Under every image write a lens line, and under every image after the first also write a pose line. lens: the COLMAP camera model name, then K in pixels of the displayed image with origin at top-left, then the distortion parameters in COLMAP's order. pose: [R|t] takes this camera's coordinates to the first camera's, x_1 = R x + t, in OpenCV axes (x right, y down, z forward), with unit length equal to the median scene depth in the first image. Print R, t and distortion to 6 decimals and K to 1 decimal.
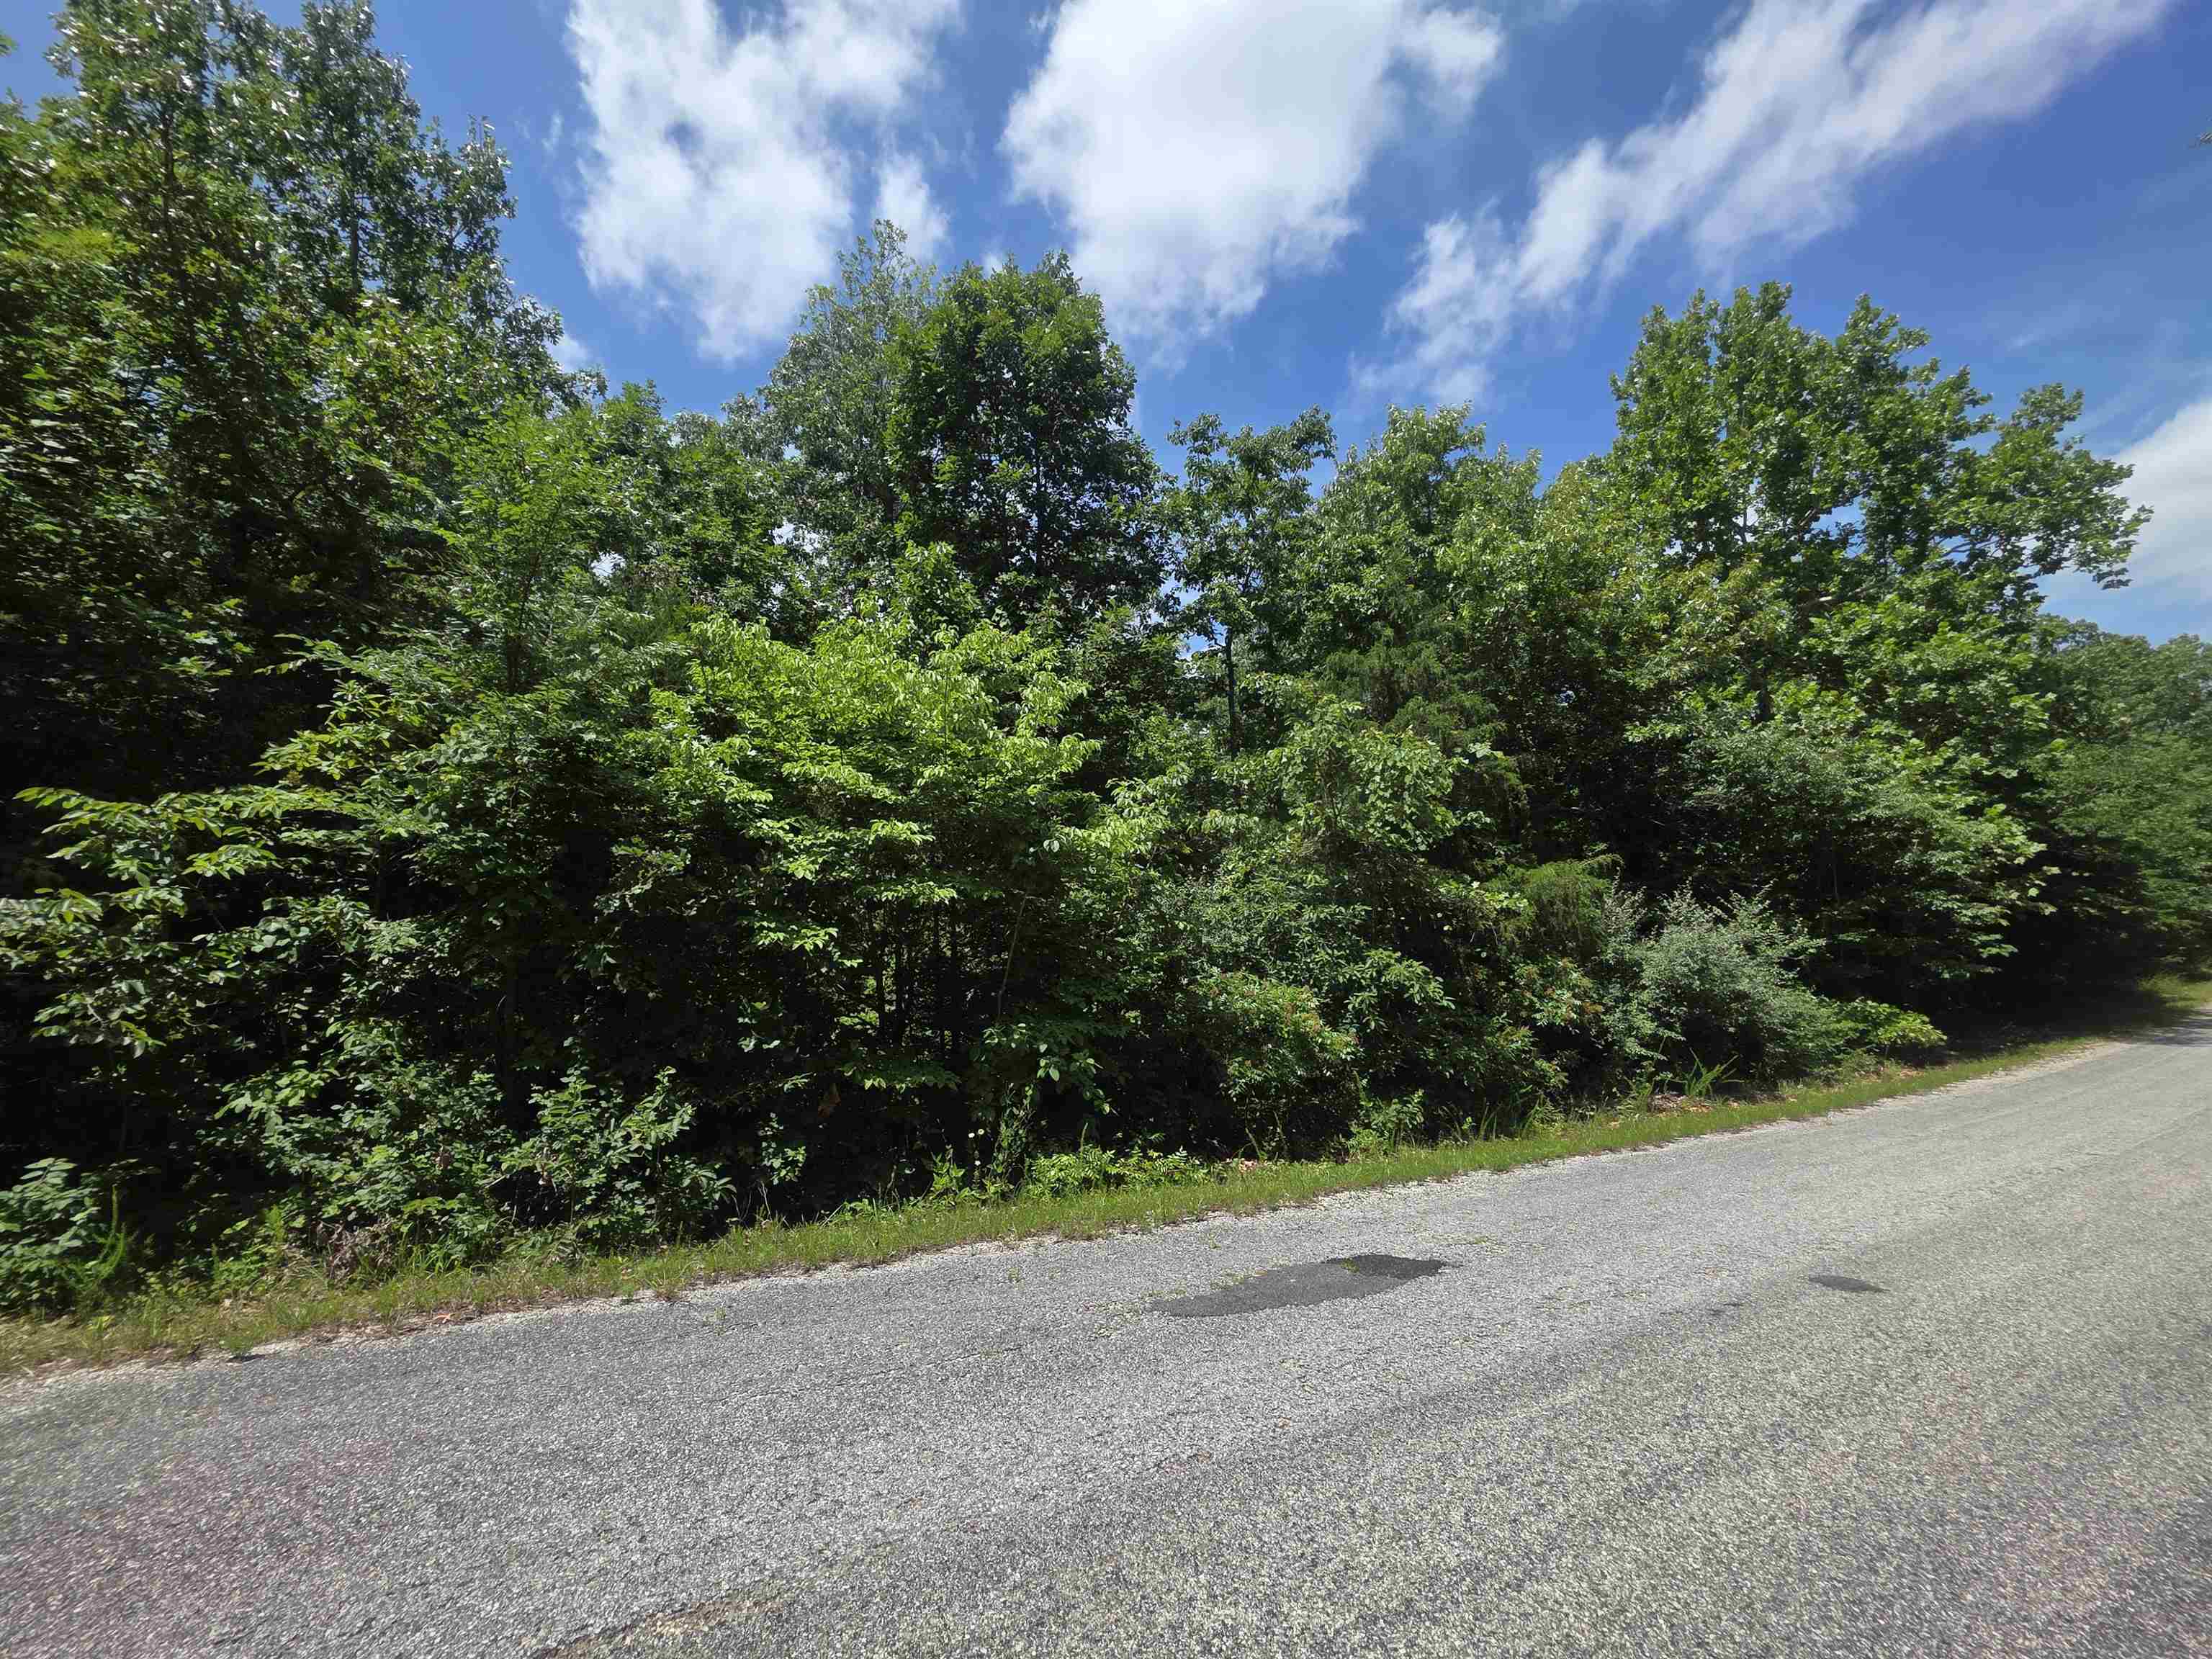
lens RADIAL K [[882.3, 0, 1109.4], [0, 882.3, 826.8], [0, 0, 1]] dist [0.001571, -0.001457]
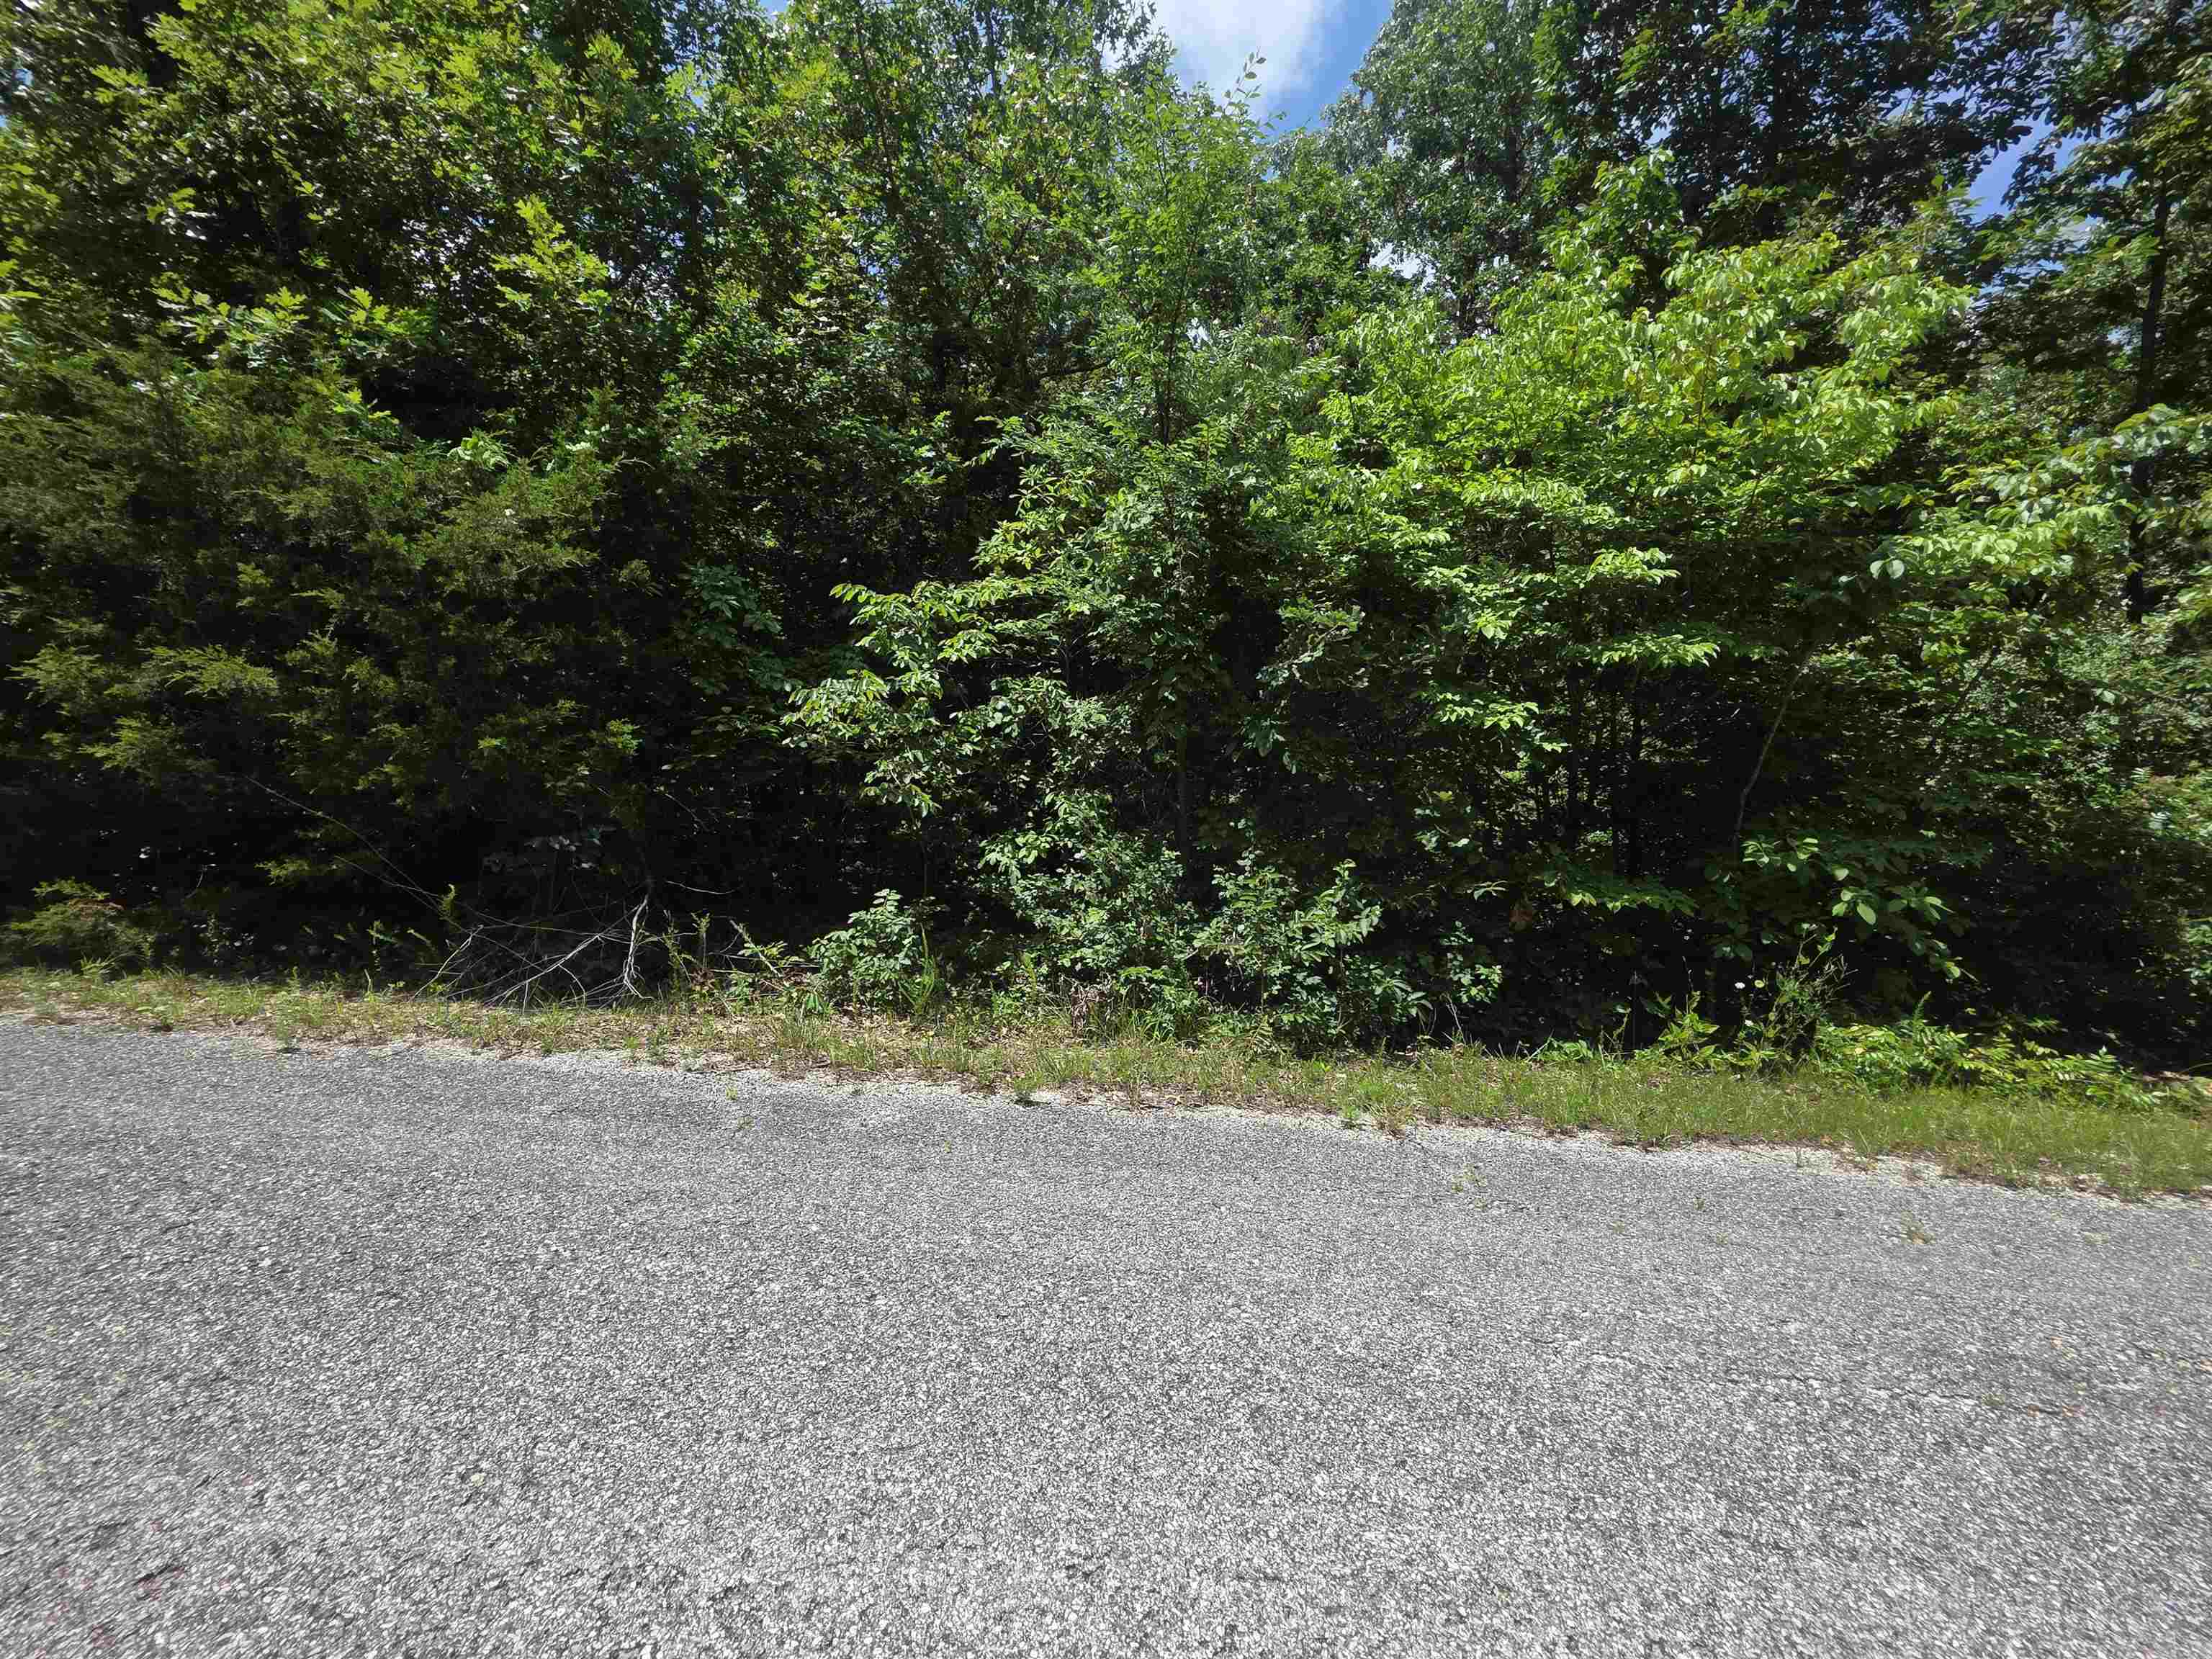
lens RADIAL K [[882.3, 0, 1098.8], [0, 882.3, 813.7], [0, 0, 1]] dist [0.001571, -0.001457]
pose [[0.807151, 0.058457, -0.587443, -0.181658], [0.072031, 0.977898, 0.196282, 0.036275], [0.585934, -0.200744, 0.785101, 0.170165]]
